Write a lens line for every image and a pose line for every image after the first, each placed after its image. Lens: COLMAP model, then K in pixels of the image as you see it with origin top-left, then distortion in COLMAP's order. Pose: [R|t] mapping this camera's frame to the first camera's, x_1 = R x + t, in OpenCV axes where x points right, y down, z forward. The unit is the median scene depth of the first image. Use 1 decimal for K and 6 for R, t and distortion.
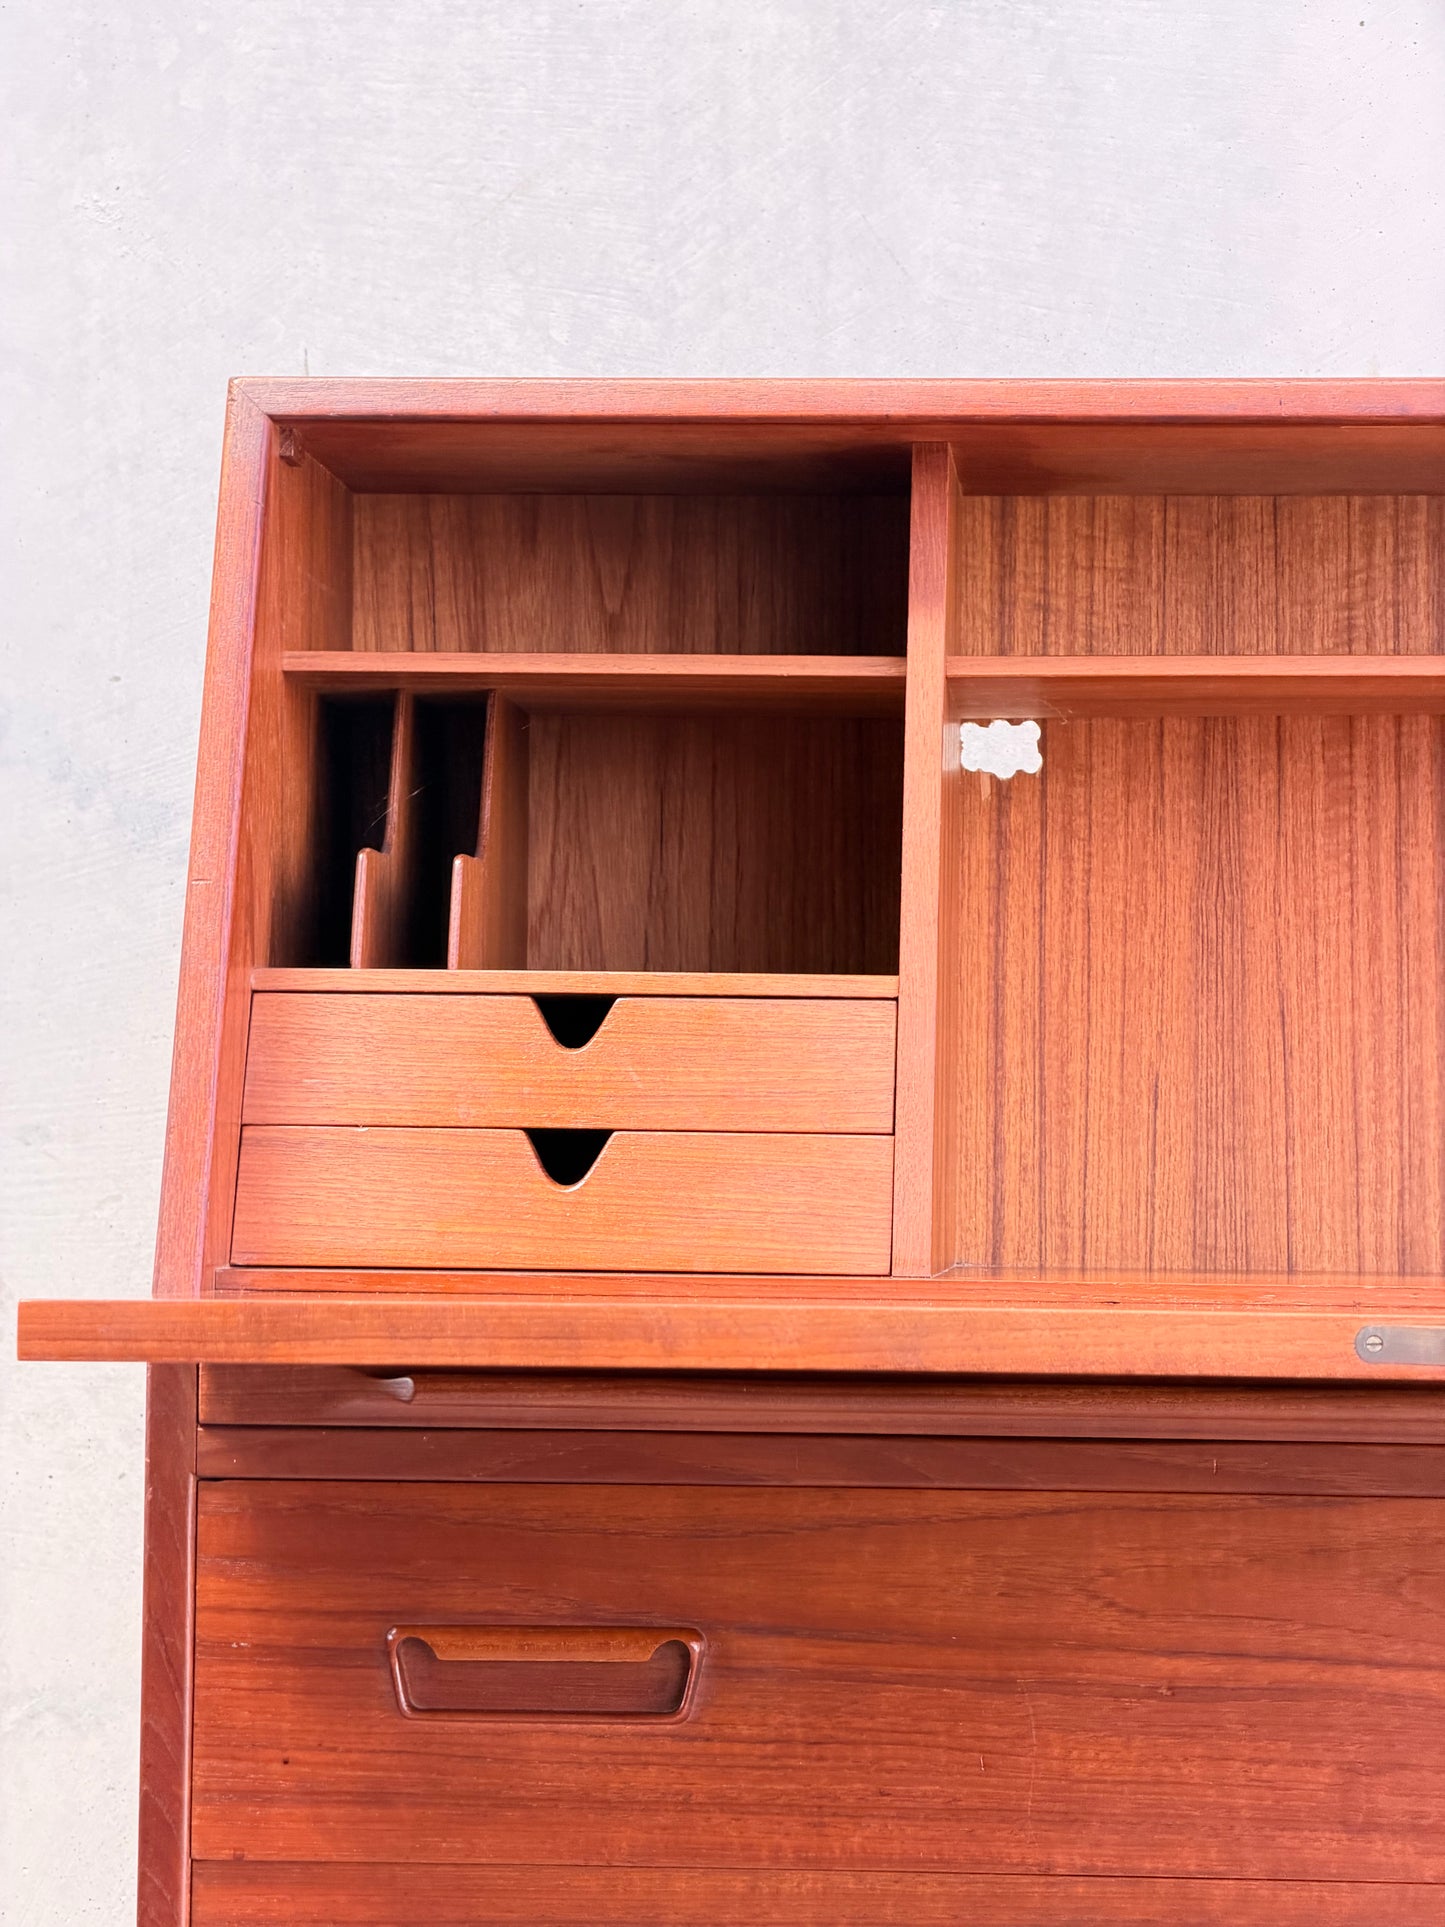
lens RADIAL K [[5788.2, 0, 724.9], [0, 5788.2, 1013.4], [0, 0, 1]] dist [0.199062, 0.170001]
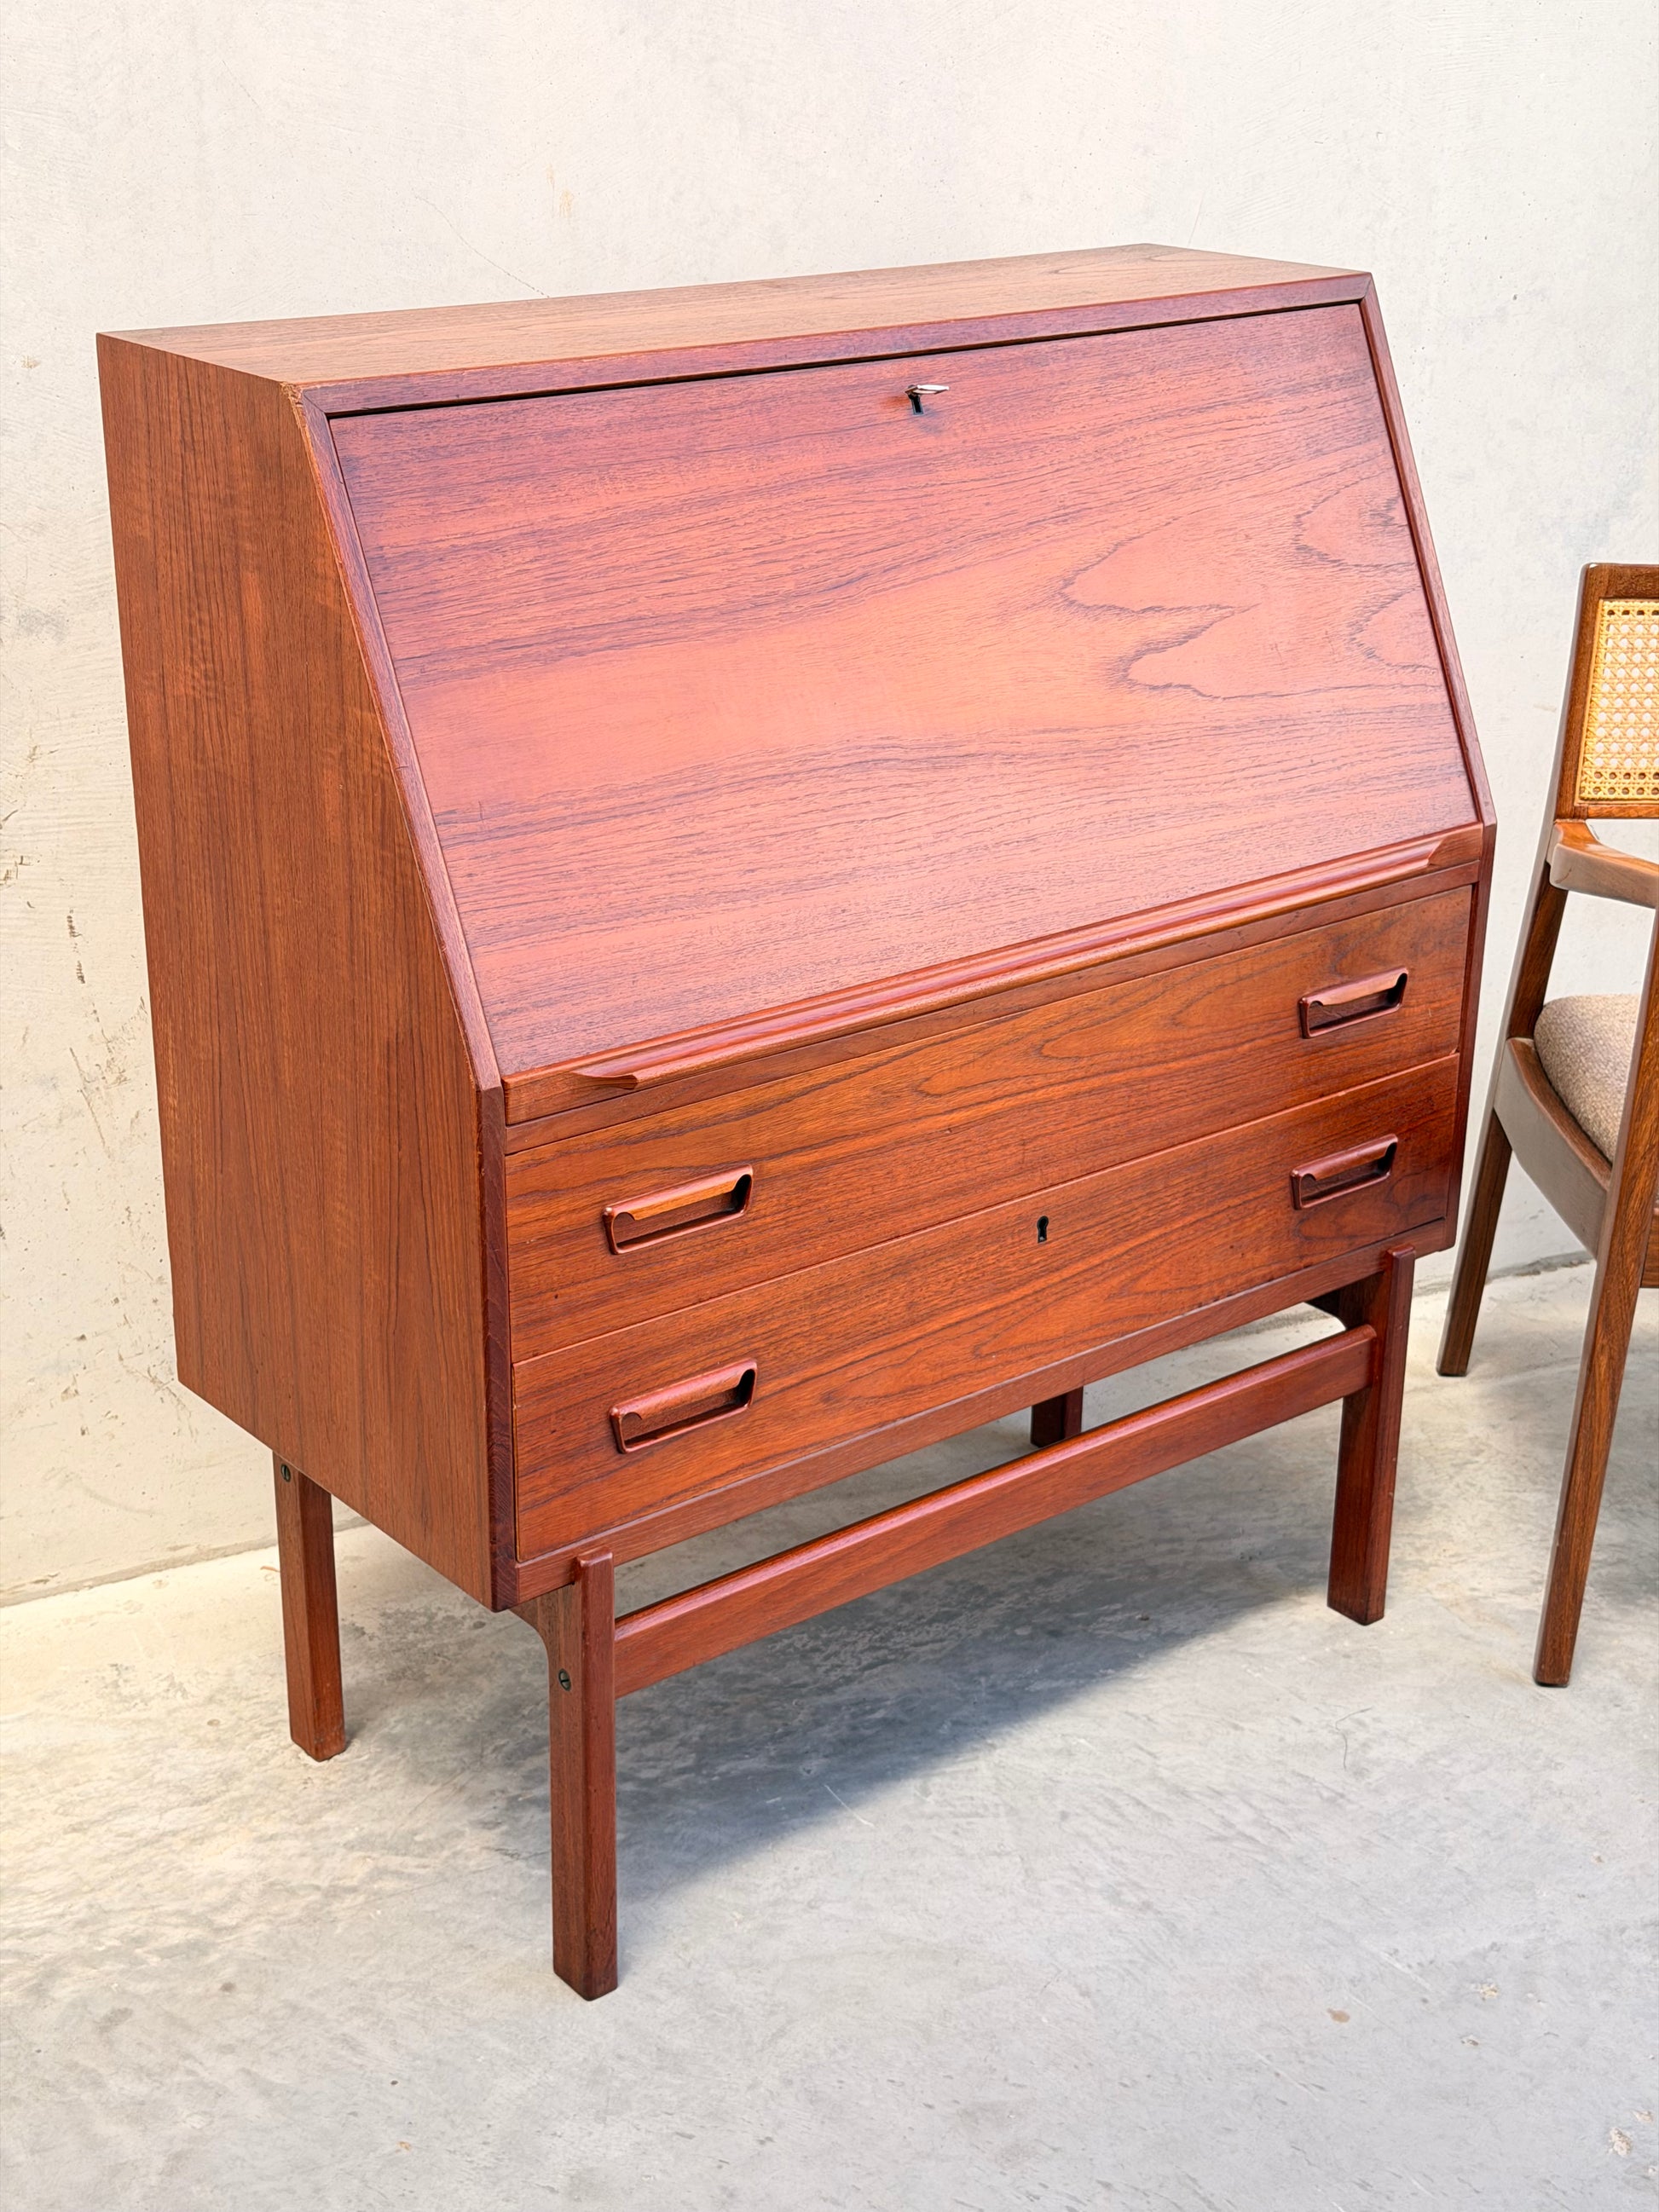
lens RADIAL K [[3082.1, 0, 810.8], [0, 3082.1, 1116.6], [0, 0, 1]] dist [0.192233, -0.431900]
pose [[0.733309, -0.256727, 0.629562, -0.528570], [-0.023050, 0.916050, 0.400401, -0.258609], [-0.679504, -0.308129, 0.665830, 0.341453]]
